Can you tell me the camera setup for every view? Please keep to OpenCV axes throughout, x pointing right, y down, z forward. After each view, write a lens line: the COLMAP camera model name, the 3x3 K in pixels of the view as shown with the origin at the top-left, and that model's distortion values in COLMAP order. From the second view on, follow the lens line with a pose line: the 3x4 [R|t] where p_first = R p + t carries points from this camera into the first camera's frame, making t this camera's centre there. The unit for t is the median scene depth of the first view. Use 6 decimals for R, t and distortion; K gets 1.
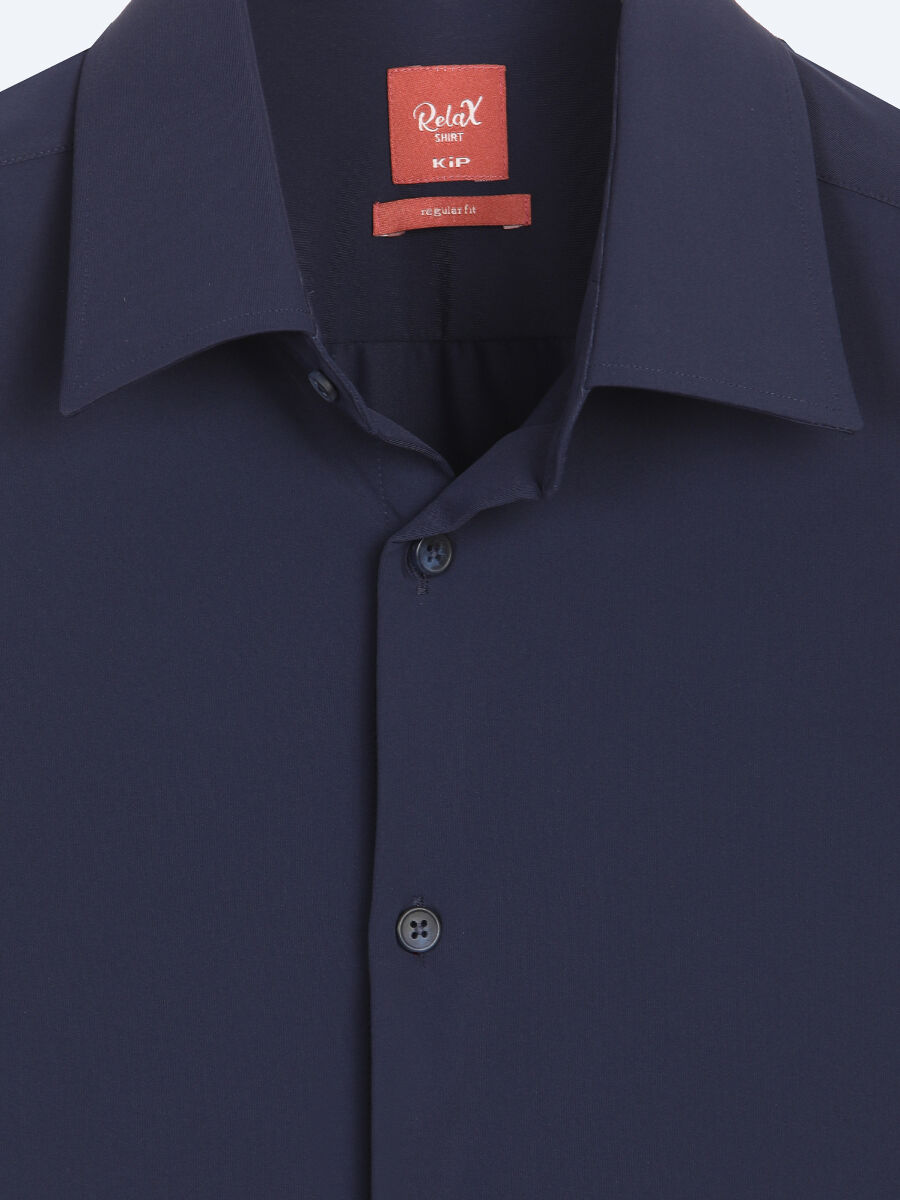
lens RADIAL K [[6705.7, 0, 445.6], [0, 6705.7, 608.8], [0, 0, 1]] dist [1.097566, 0.000000]
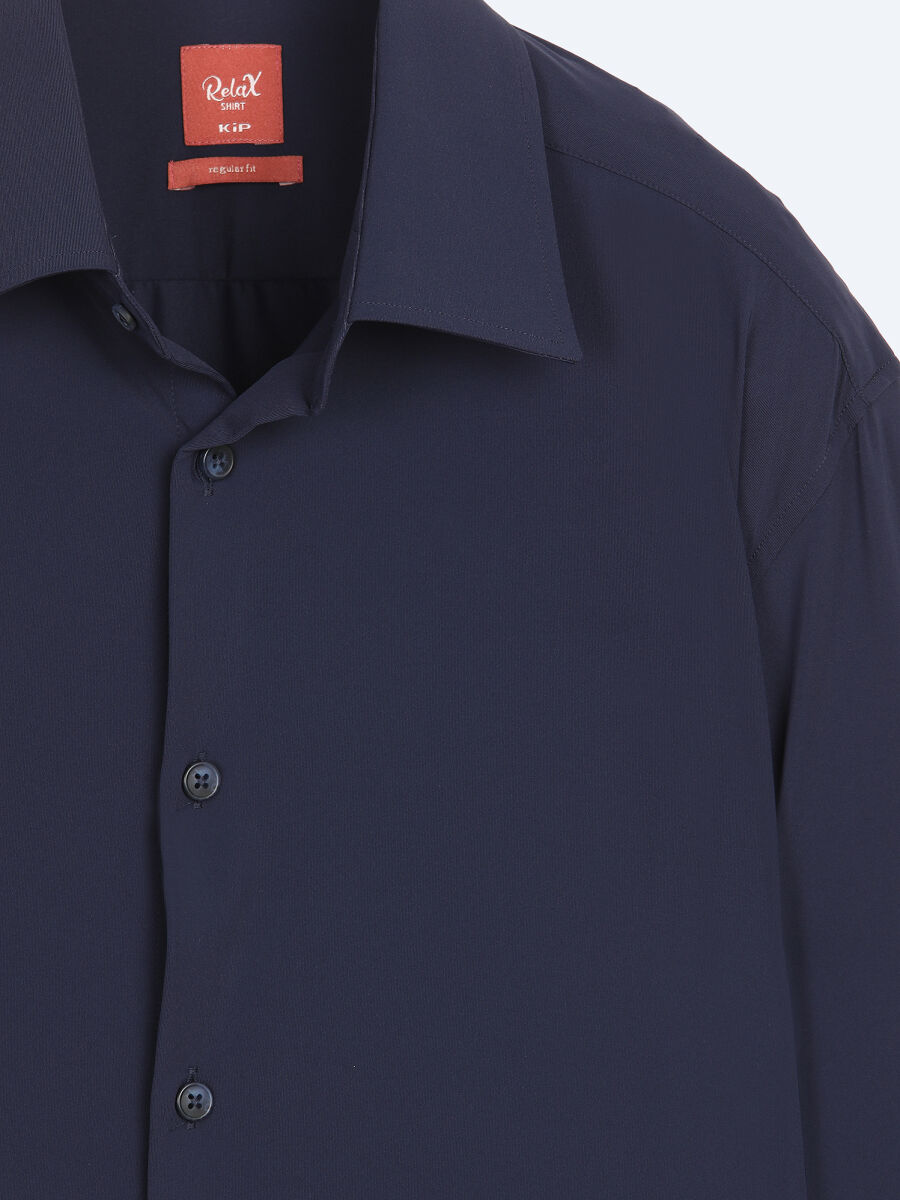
lens RADIAL K [[6705.7, 0, 460.2], [0, 6705.7, 601.0], [0, 0, 1]] dist [1.097566, 0.000000]
pose [[0.999429, 0.008108, 0.032809, 0.002199], [-0.008806, 0.999737, 0.021185, -0.009078], [-0.032629, -0.021462, 0.999237, -0.178192]]
